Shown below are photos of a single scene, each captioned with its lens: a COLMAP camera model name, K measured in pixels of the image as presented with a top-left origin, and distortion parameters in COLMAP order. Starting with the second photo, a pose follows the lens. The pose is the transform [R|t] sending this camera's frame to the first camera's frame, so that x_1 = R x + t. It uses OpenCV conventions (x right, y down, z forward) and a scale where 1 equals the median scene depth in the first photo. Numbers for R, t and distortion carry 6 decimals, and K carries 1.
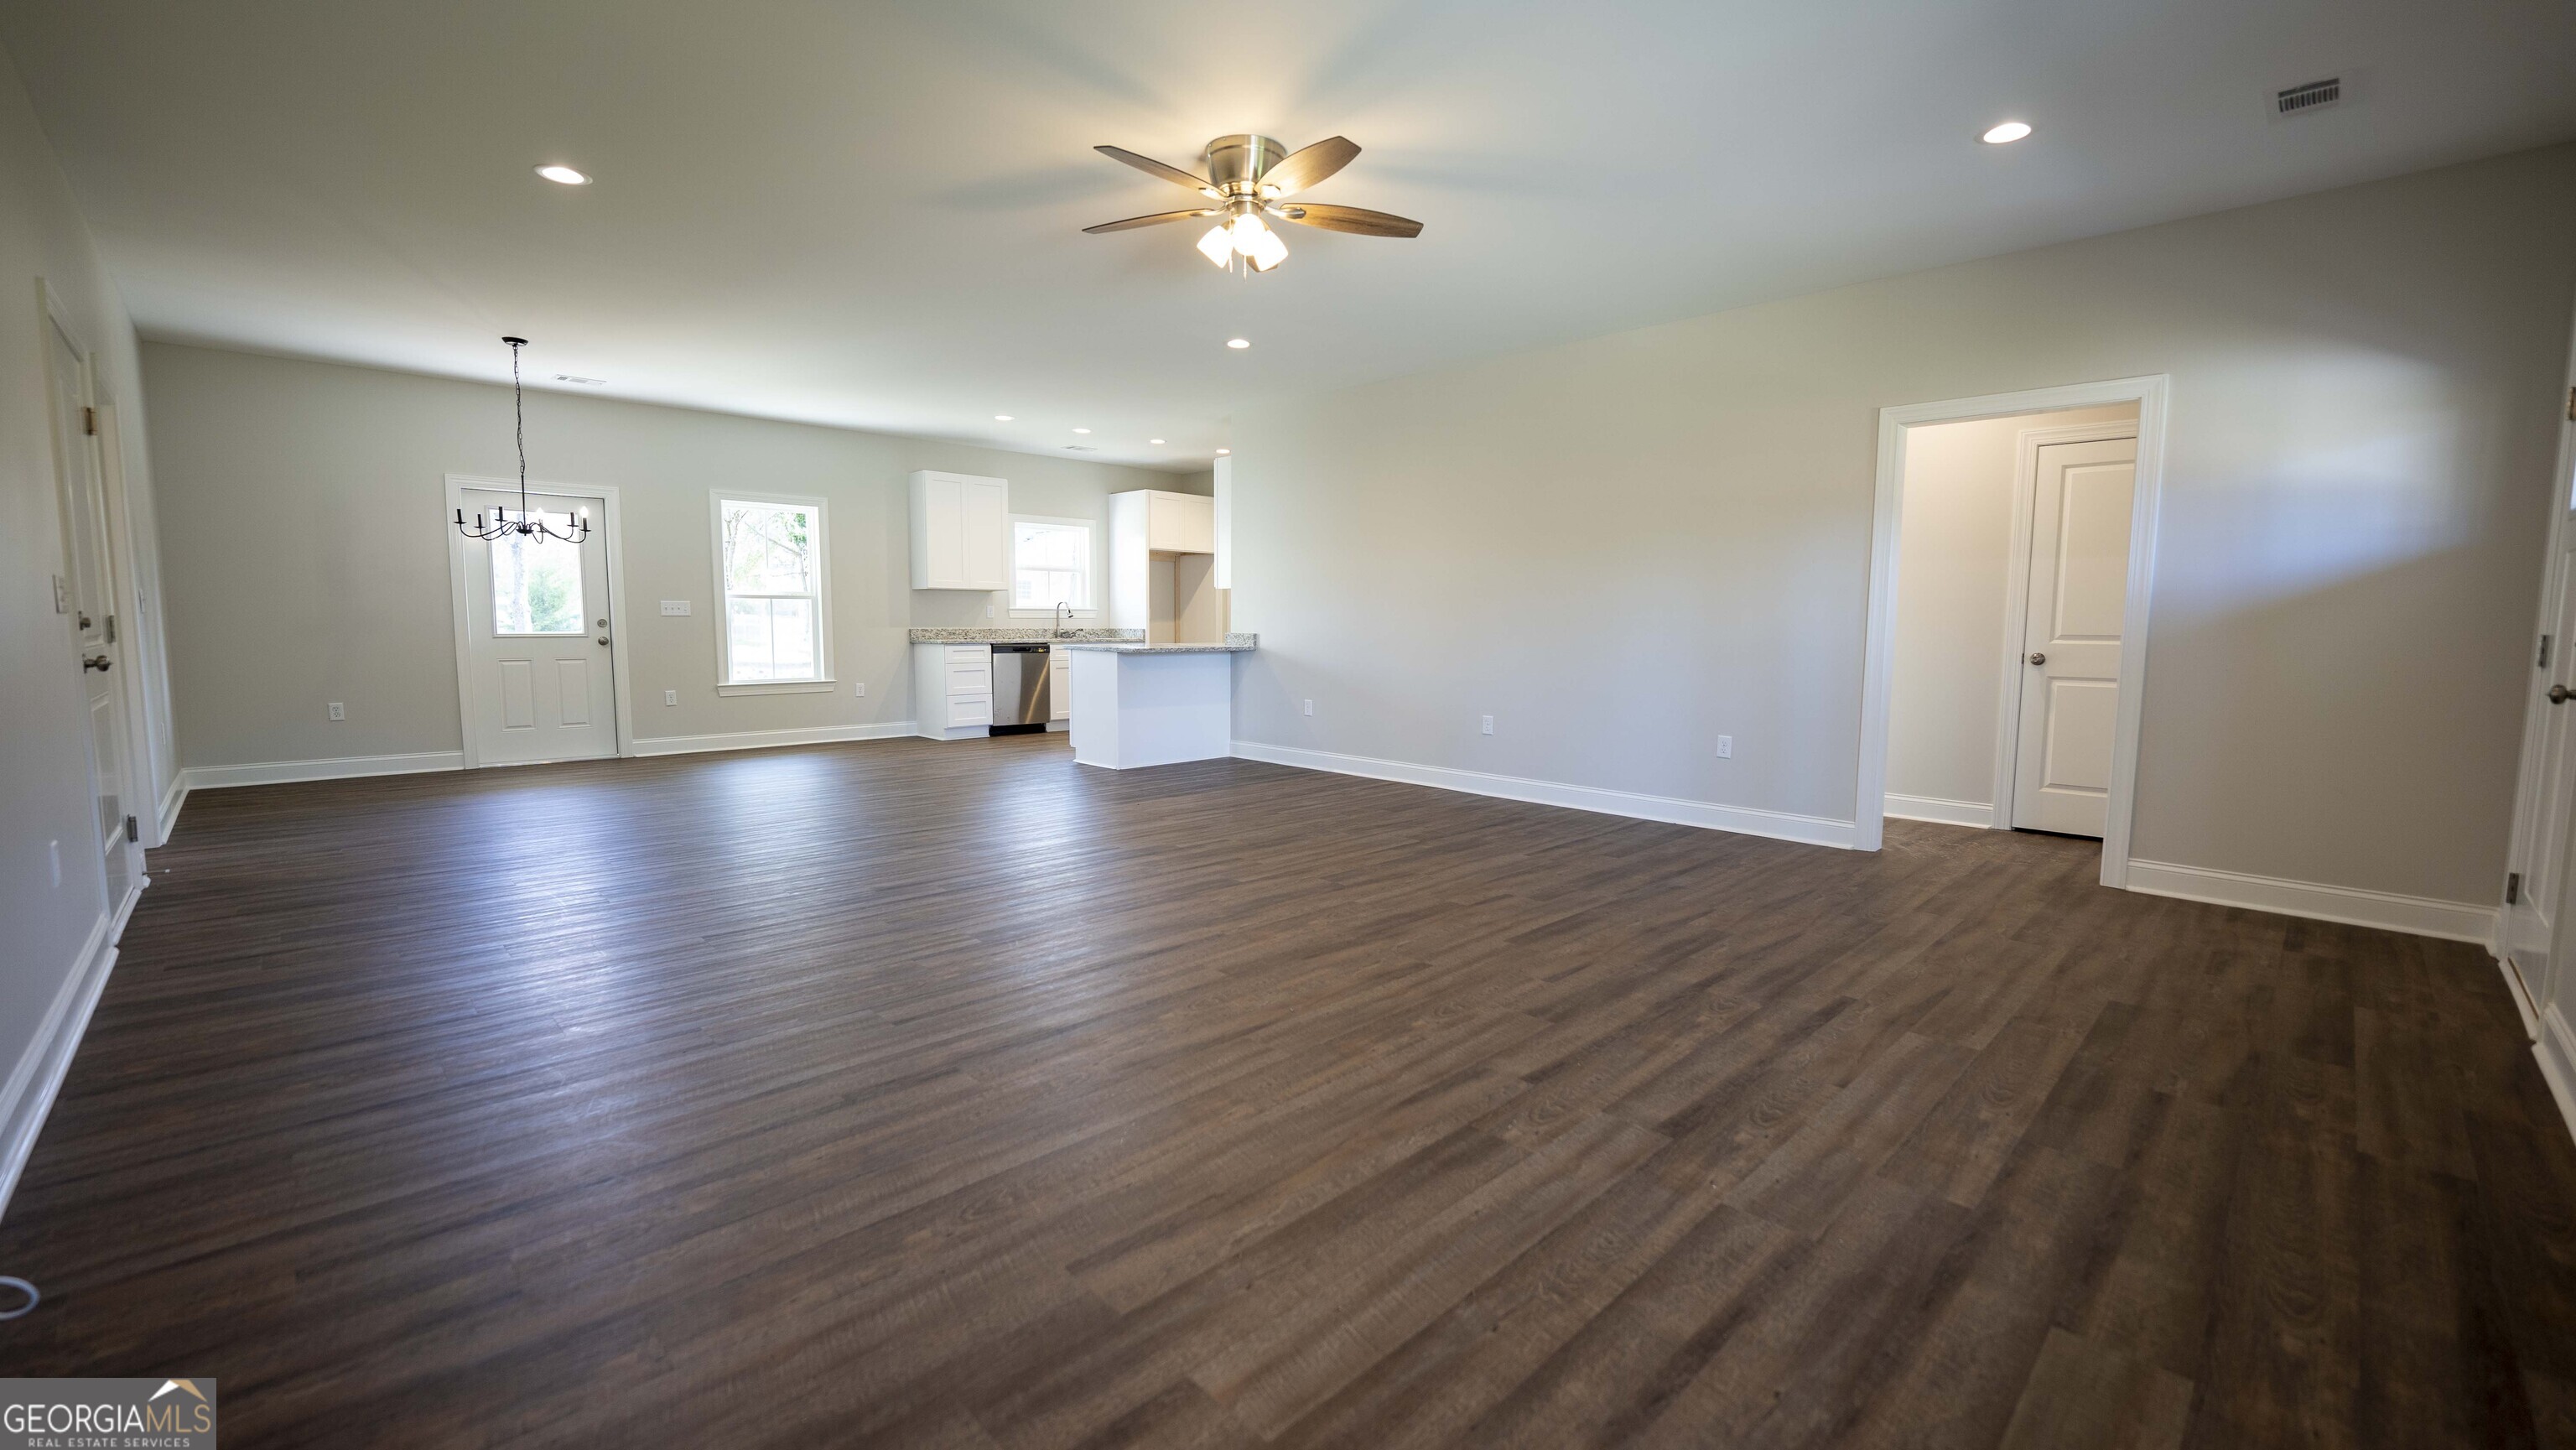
lens RADIAL K [[1039.7, 0, 1294.4], [0, 1039.7, 722.7], [0, 0, 1]] dist [-0.009023, -0.000262]
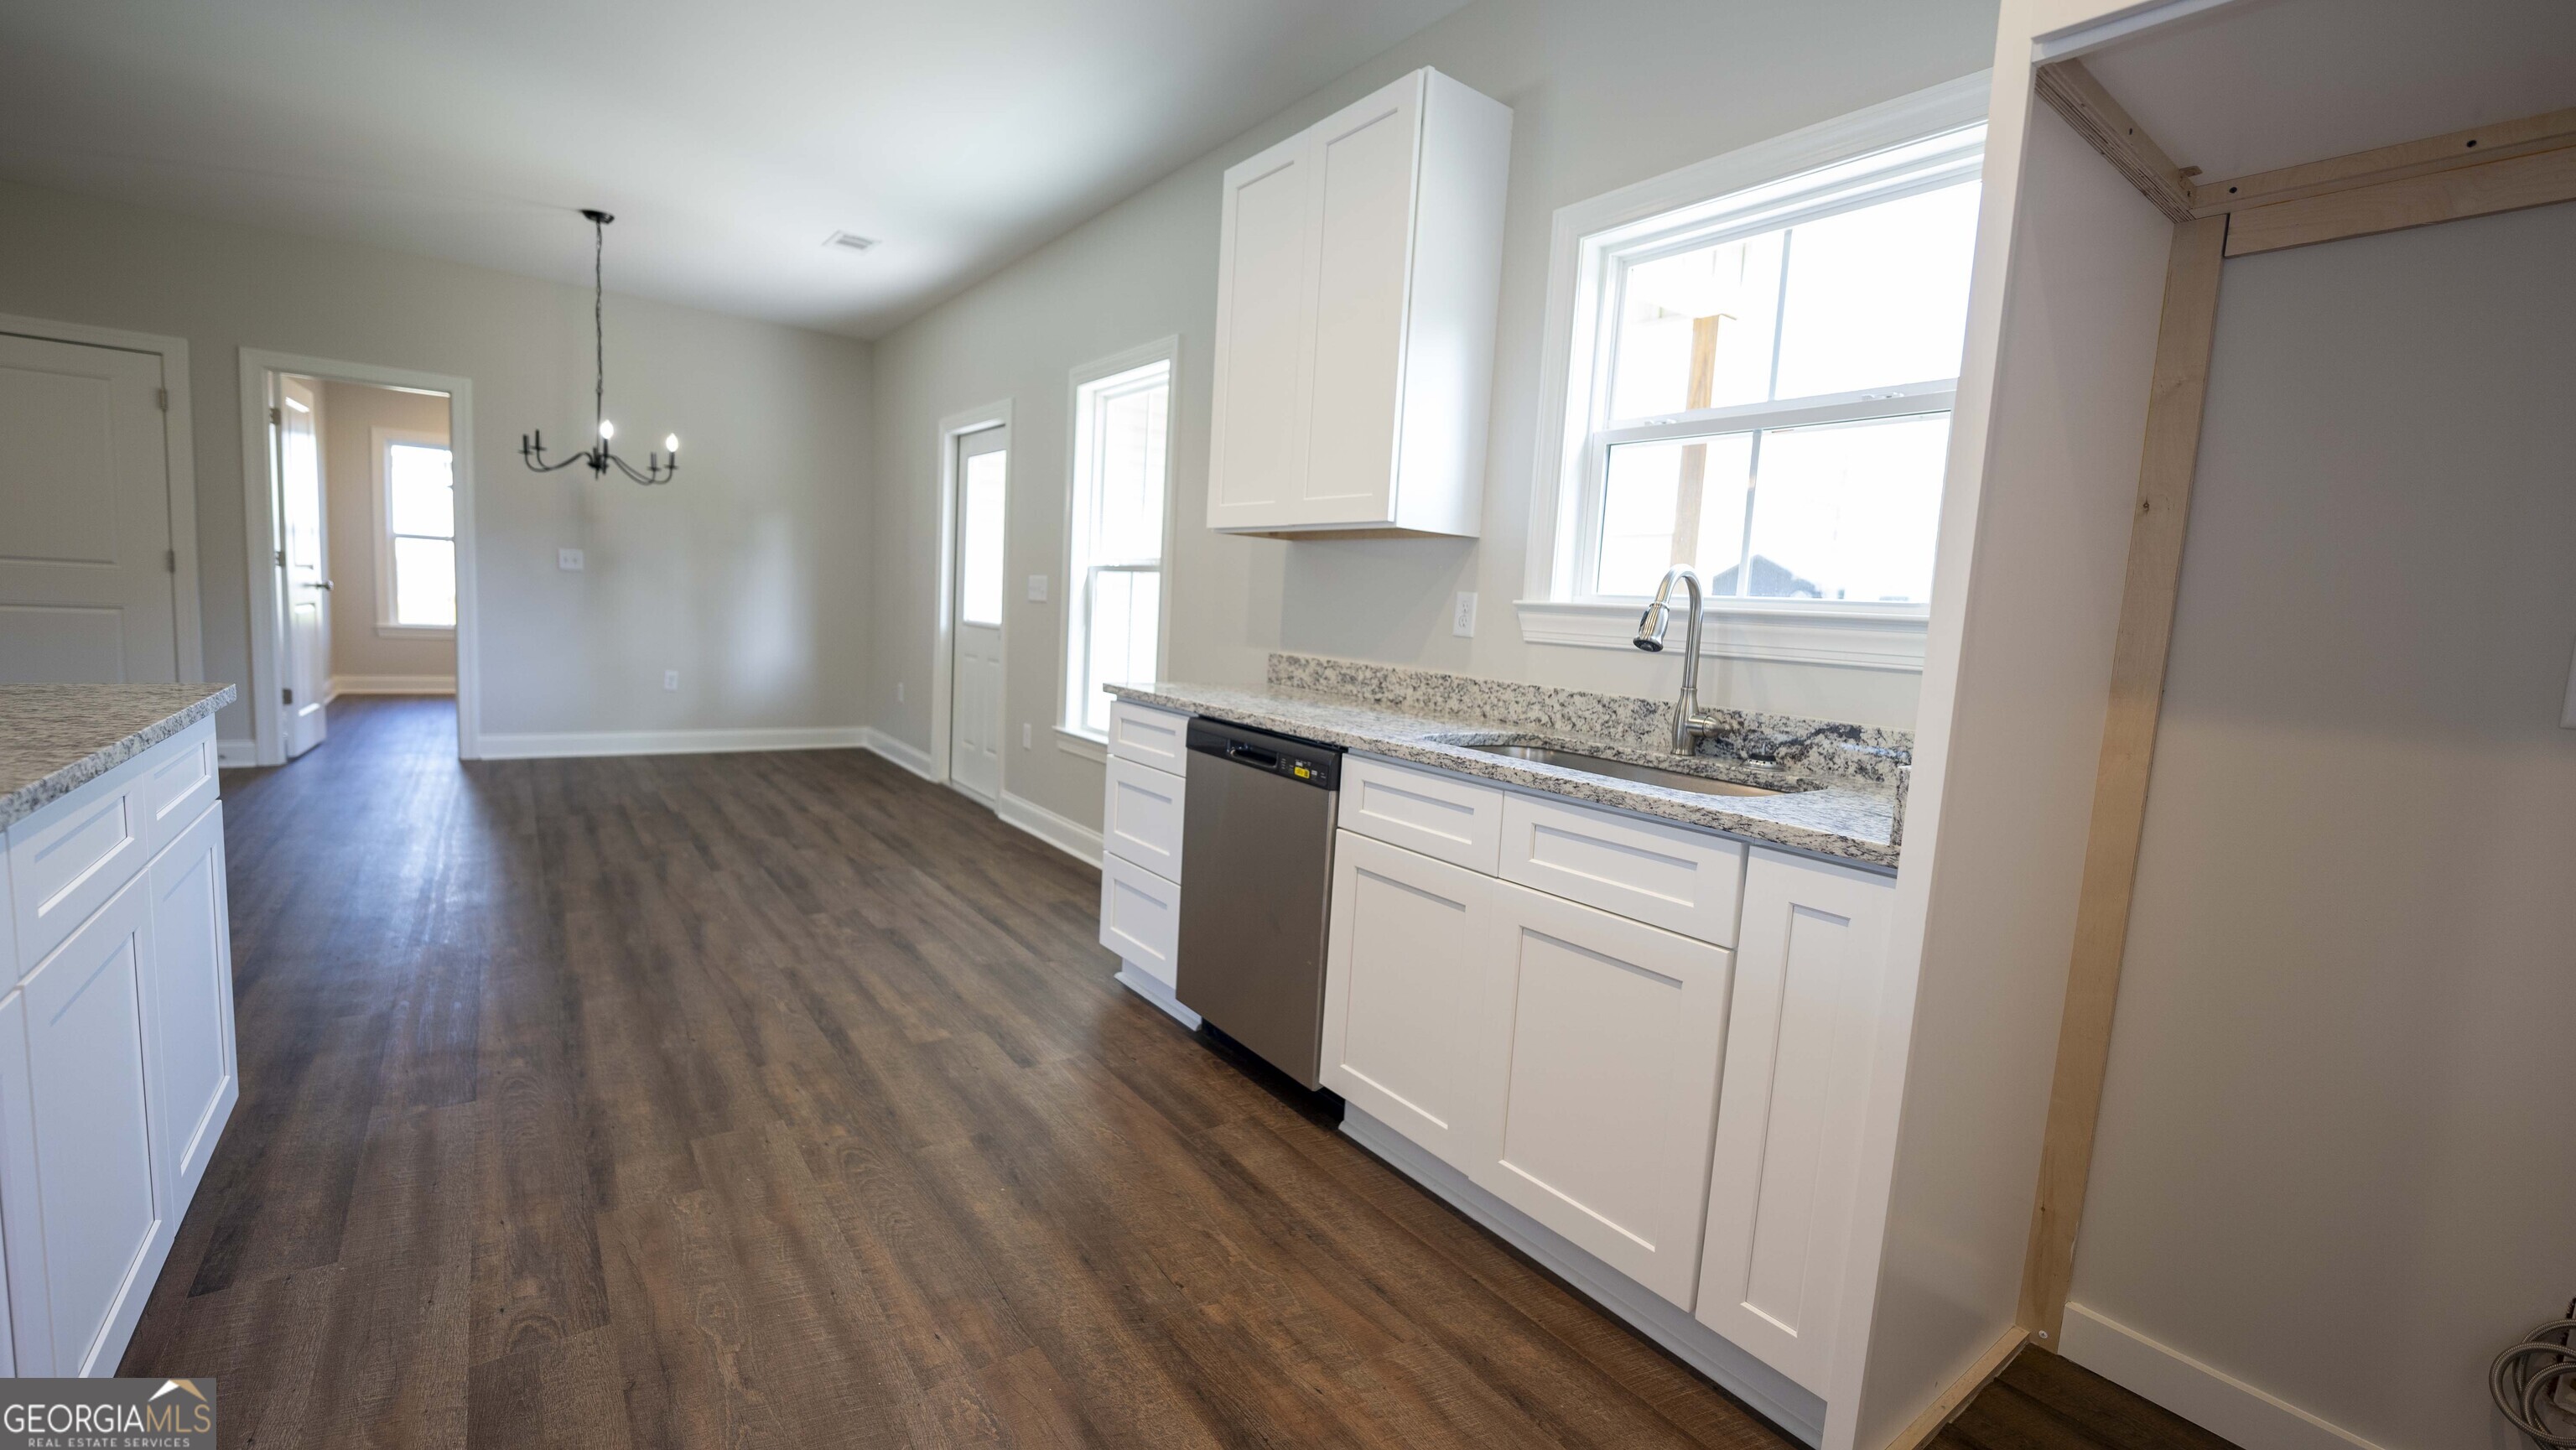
lens RADIAL K [[1049.7, 0, 1290.7], [0, 1049.7, 718.5], [0, 0, 1]] dist [-0.009169, -0.000626]
pose [[-0.130567, 0.092748, -0.987092, -0.056549], [-0.158959, 0.980776, 0.113181, -0.331393], [0.978614, 0.171685, -0.113314, 3.171058]]
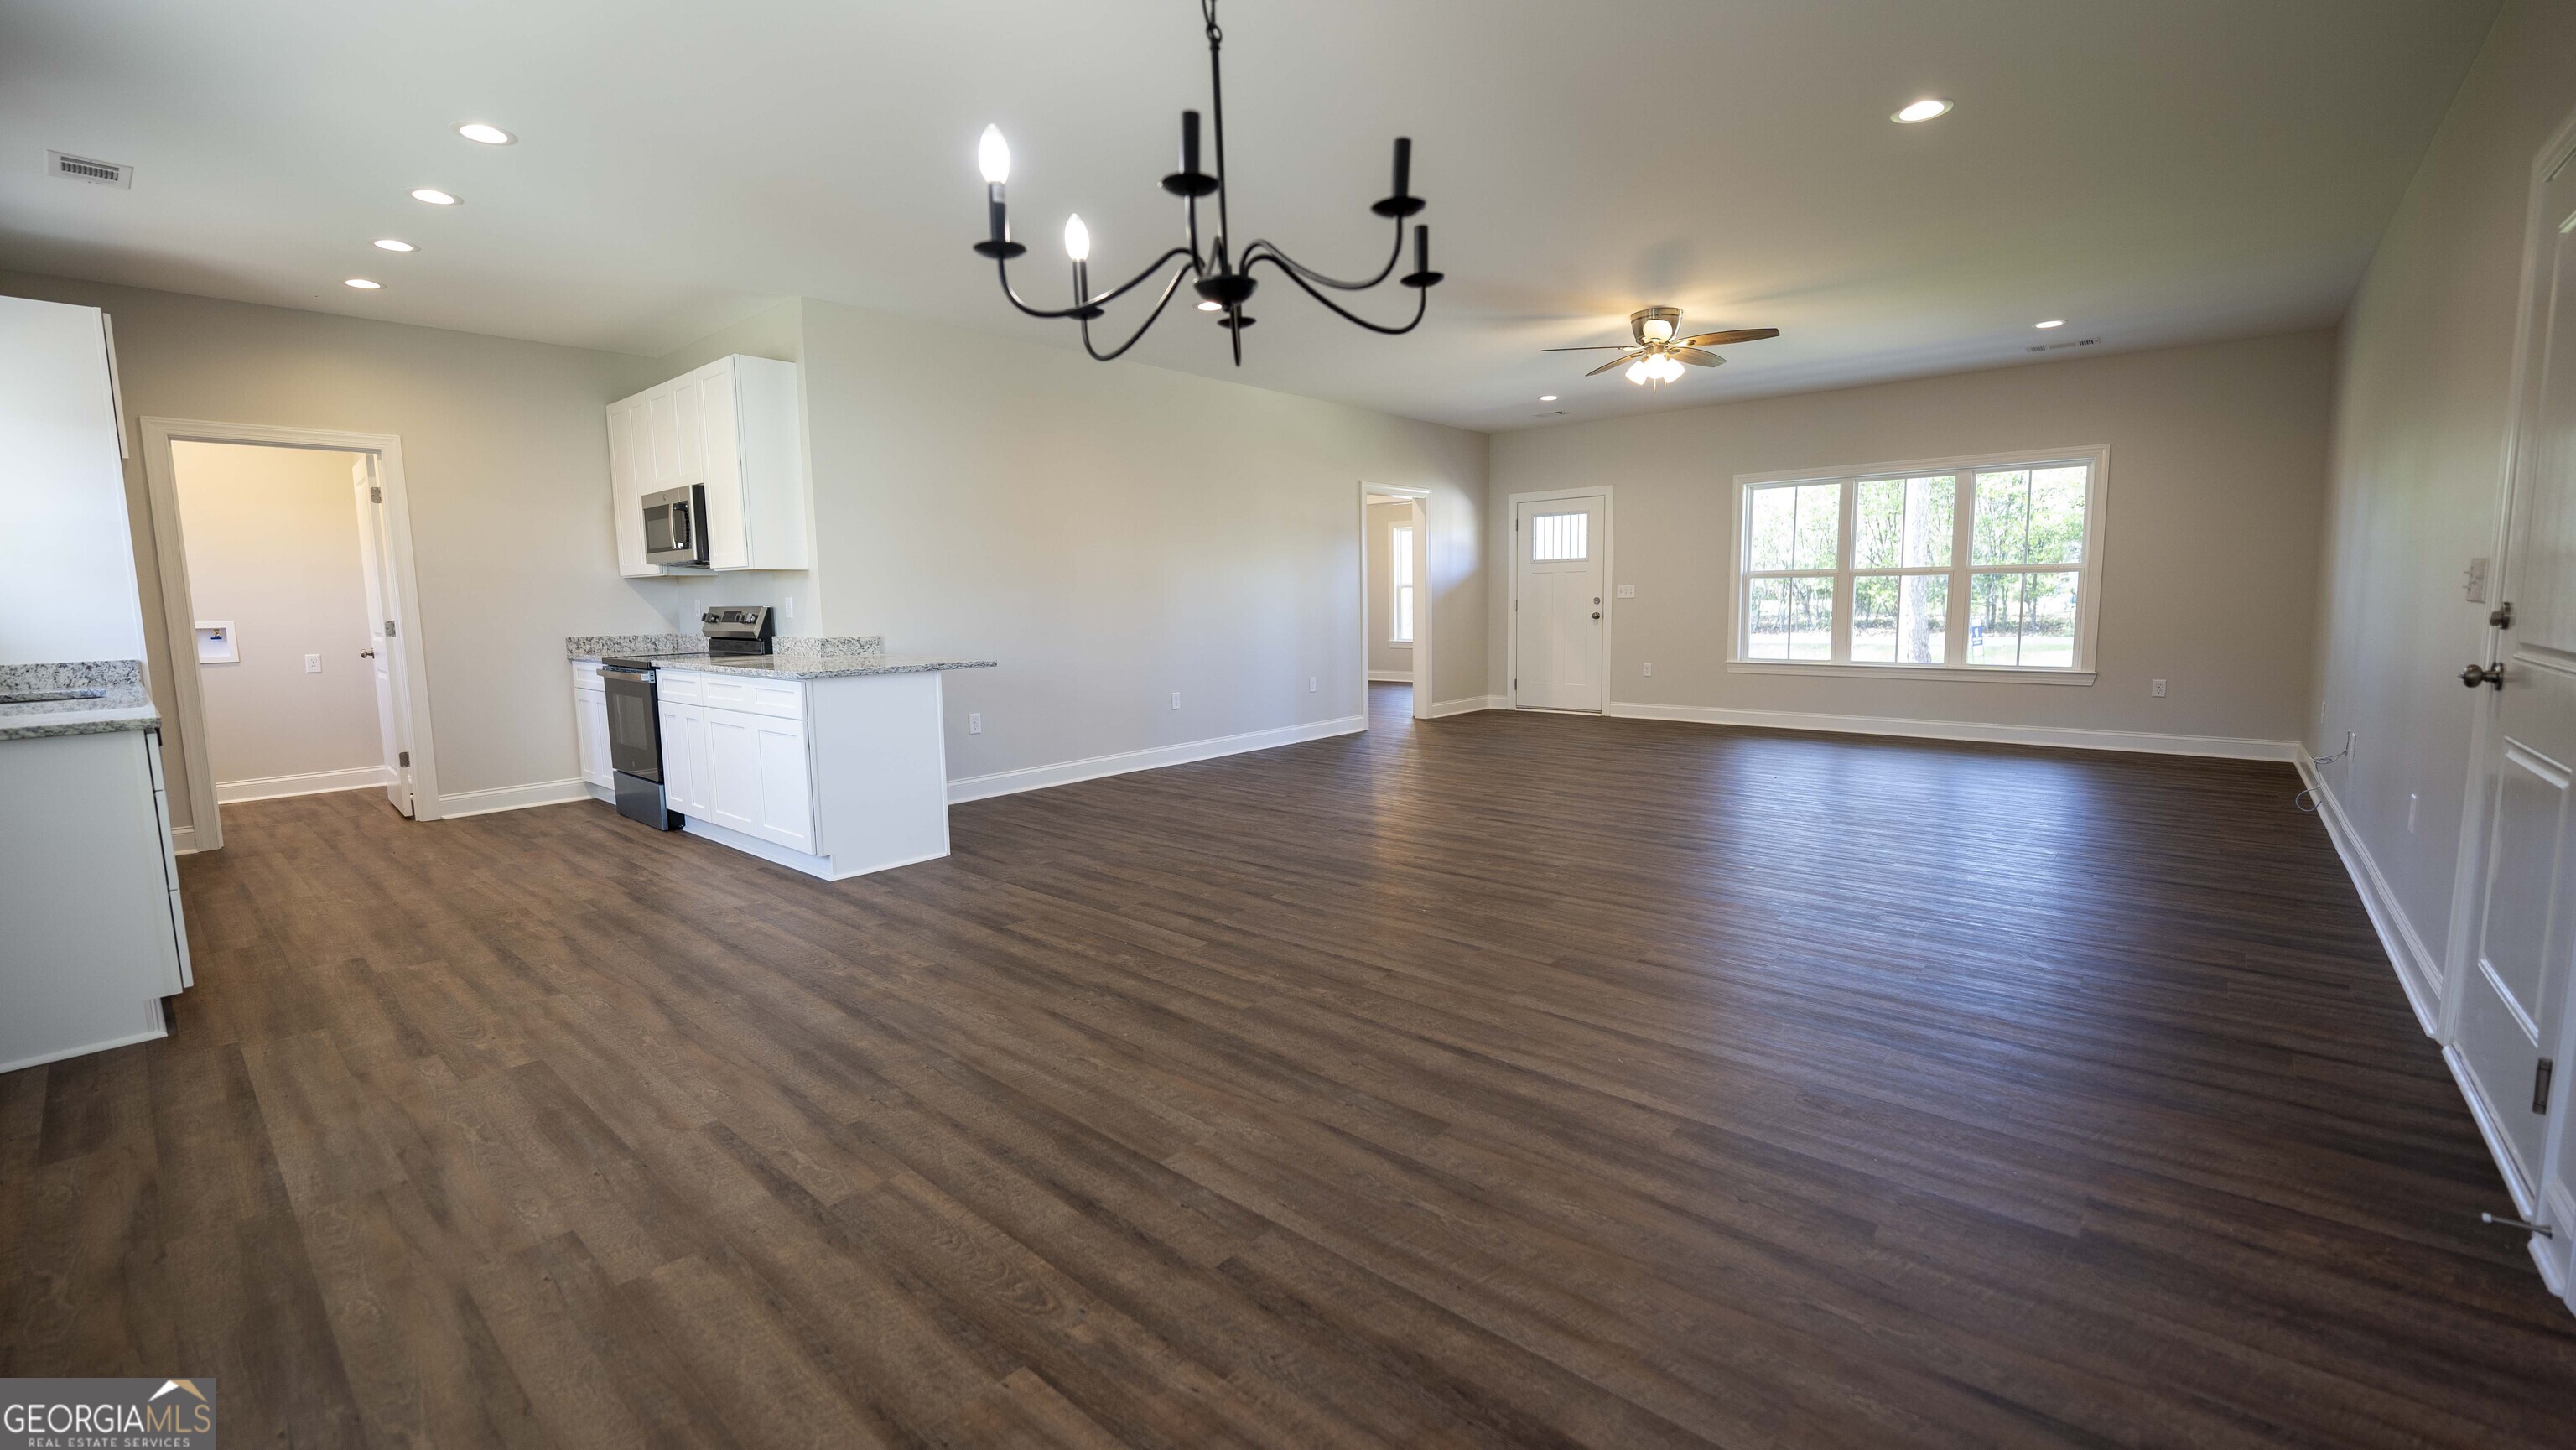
lens RADIAL K [[1046.6, 0, 1283.4], [0, 1046.6, 713.3], [0, 0, 1]] dist [-0.010133, -0.000822]
pose [[-0.072369, -0.117017, 0.990490, -1.931450], [0.115773, 0.985395, 0.124874, -0.230735], [-0.990636, 0.123709, -0.057765, 1.981205]]
